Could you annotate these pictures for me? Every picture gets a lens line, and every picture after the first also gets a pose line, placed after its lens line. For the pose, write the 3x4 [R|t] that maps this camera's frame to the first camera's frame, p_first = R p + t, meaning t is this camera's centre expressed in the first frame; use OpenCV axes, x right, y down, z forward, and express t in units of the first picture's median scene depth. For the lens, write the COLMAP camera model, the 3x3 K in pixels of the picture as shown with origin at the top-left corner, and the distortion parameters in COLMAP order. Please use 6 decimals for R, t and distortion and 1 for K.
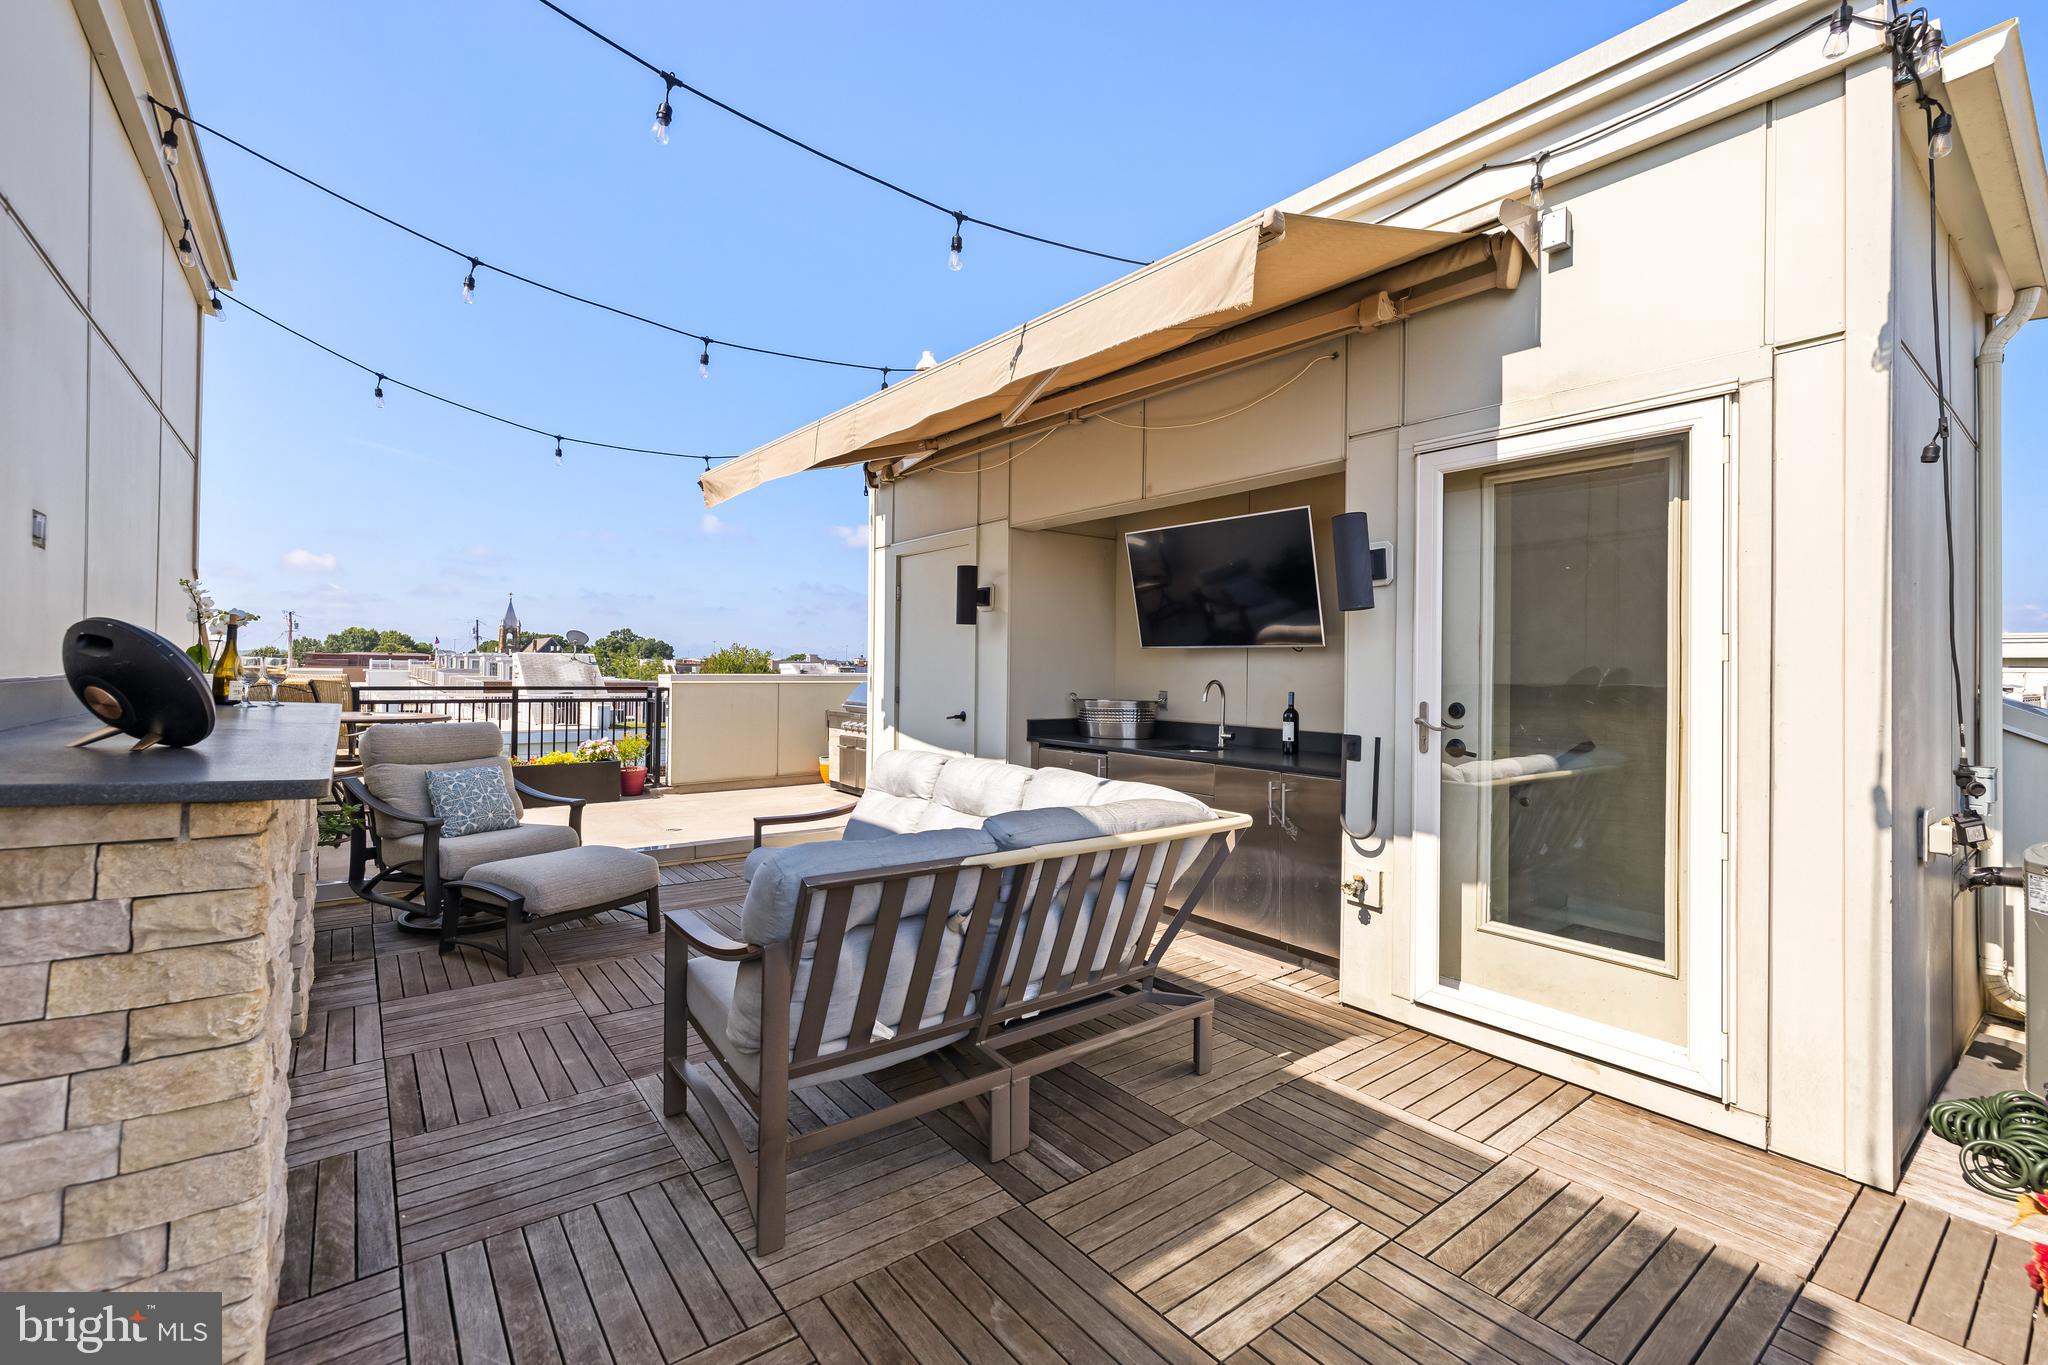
lens RADIAL K [[872.4, 0, 1017.7], [0, 872.4, 670.1], [0, 0, 1]] dist [-0.002390, -0.000106]
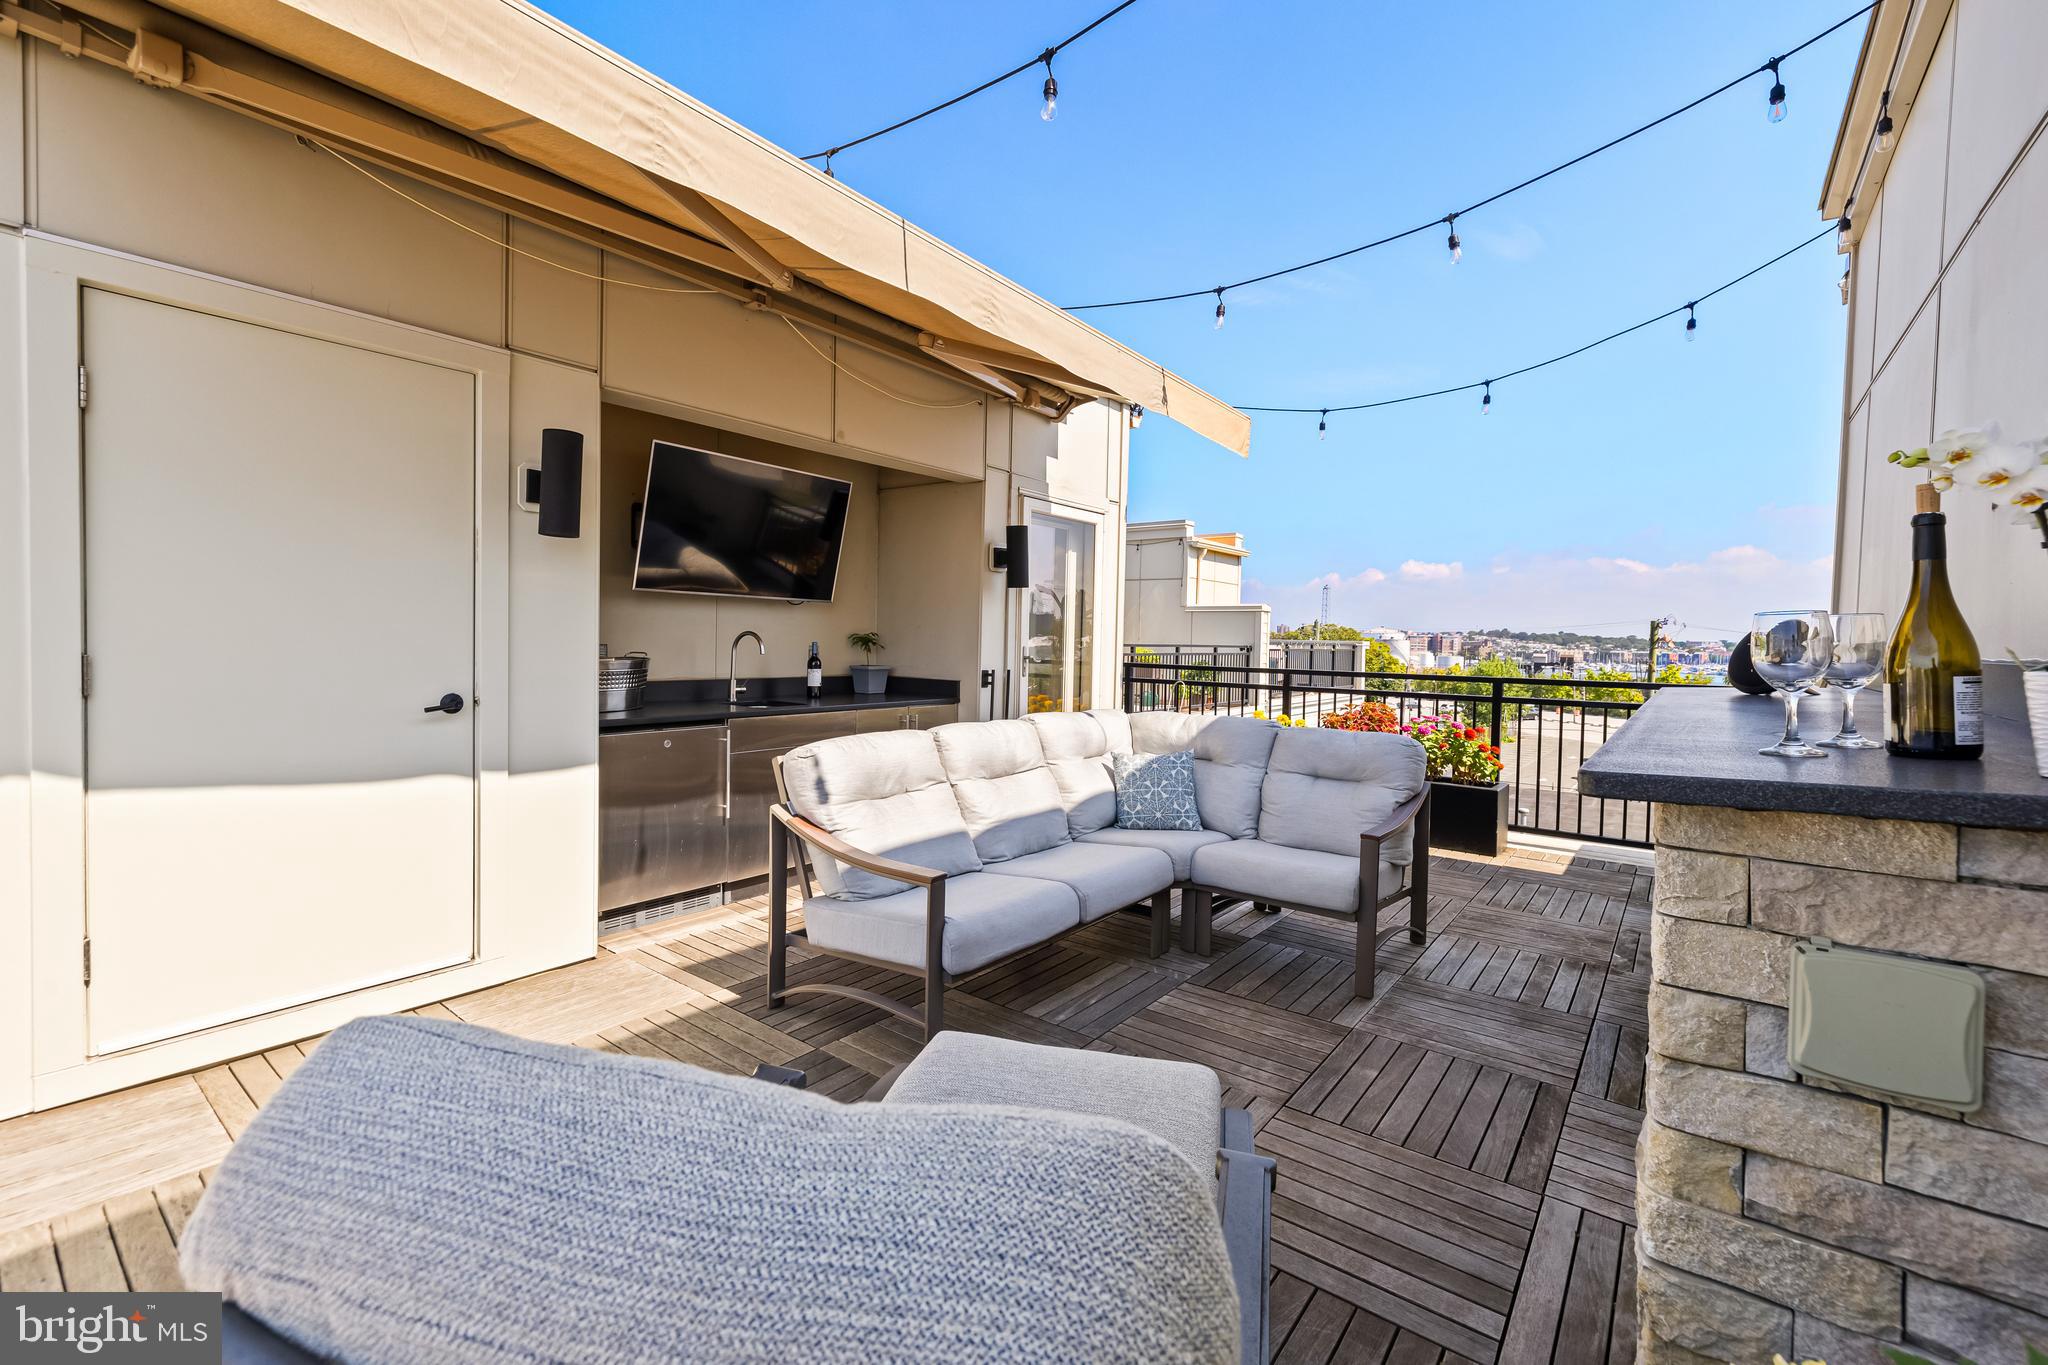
lens RADIAL K [[872.4, 0, 1016.1], [0, 872.4, 669.5], [0, 0, 1]] dist [-0.002390, -0.000106]
pose [[-0.251109, -0.054725, 0.966411, -1.248955], [-0.023667, 0.998449, 0.050390, -0.002761], [-0.967670, -0.010218, -0.252014, 1.558721]]
